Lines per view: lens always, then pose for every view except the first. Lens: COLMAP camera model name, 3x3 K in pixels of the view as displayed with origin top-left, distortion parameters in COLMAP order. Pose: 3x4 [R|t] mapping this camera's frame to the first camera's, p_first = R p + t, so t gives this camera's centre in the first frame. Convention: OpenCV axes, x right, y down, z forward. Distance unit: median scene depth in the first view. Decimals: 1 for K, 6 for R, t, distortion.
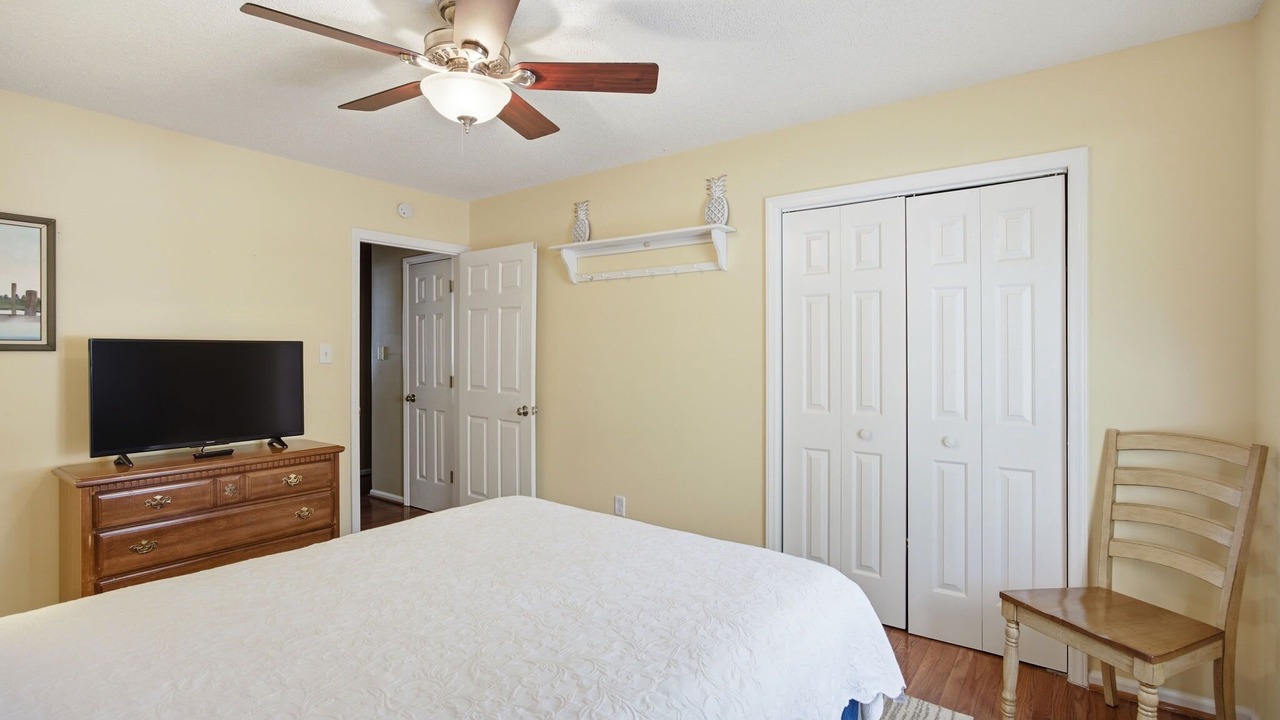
lens RADIAL K [[587.1, 0, 640.0], [0, 587.1, 360.0], [0, 0, 1]] dist [-0.000062, 0.000123]
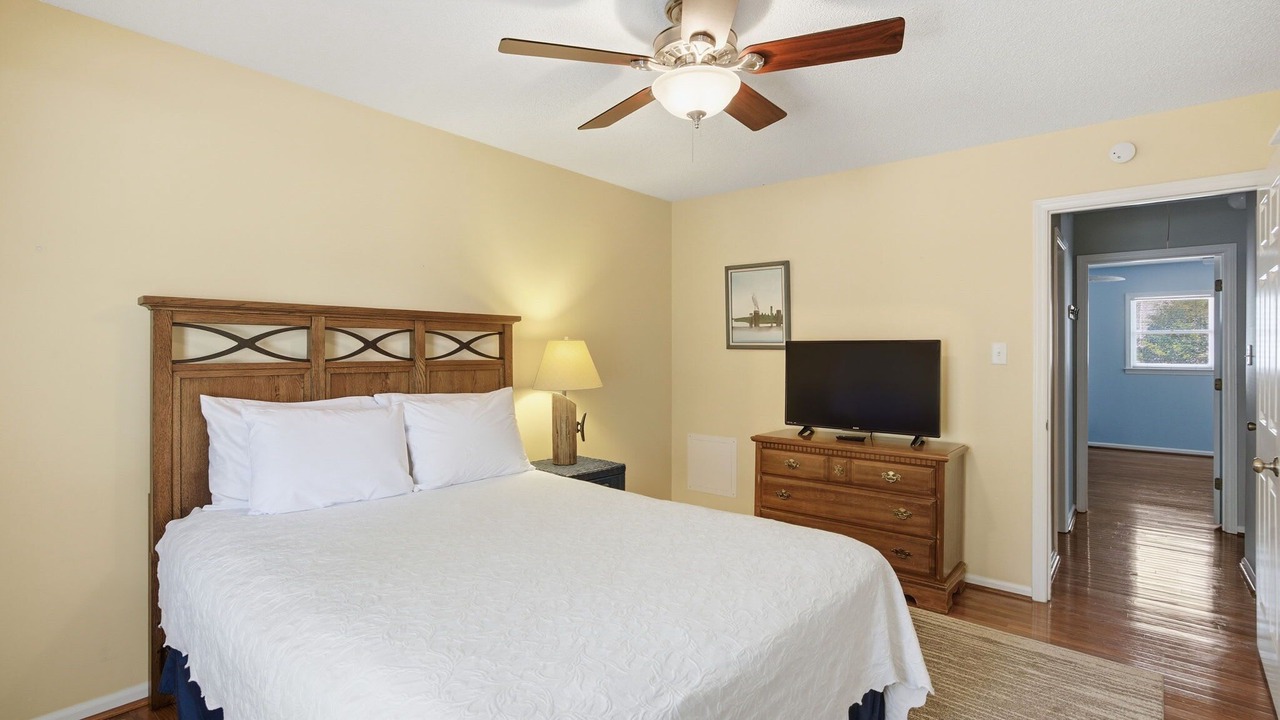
lens RADIAL K [[608.8, 0, 640.2], [0, 608.8, 363.8], [0, 0, 1]] dist [0.001206, 0.000837]
pose [[-0.064634, 0.022350, -0.997659, 0.525585], [-0.012666, 0.999650, 0.023215, -0.010853], [0.997829, 0.014137, -0.064329, 0.694931]]
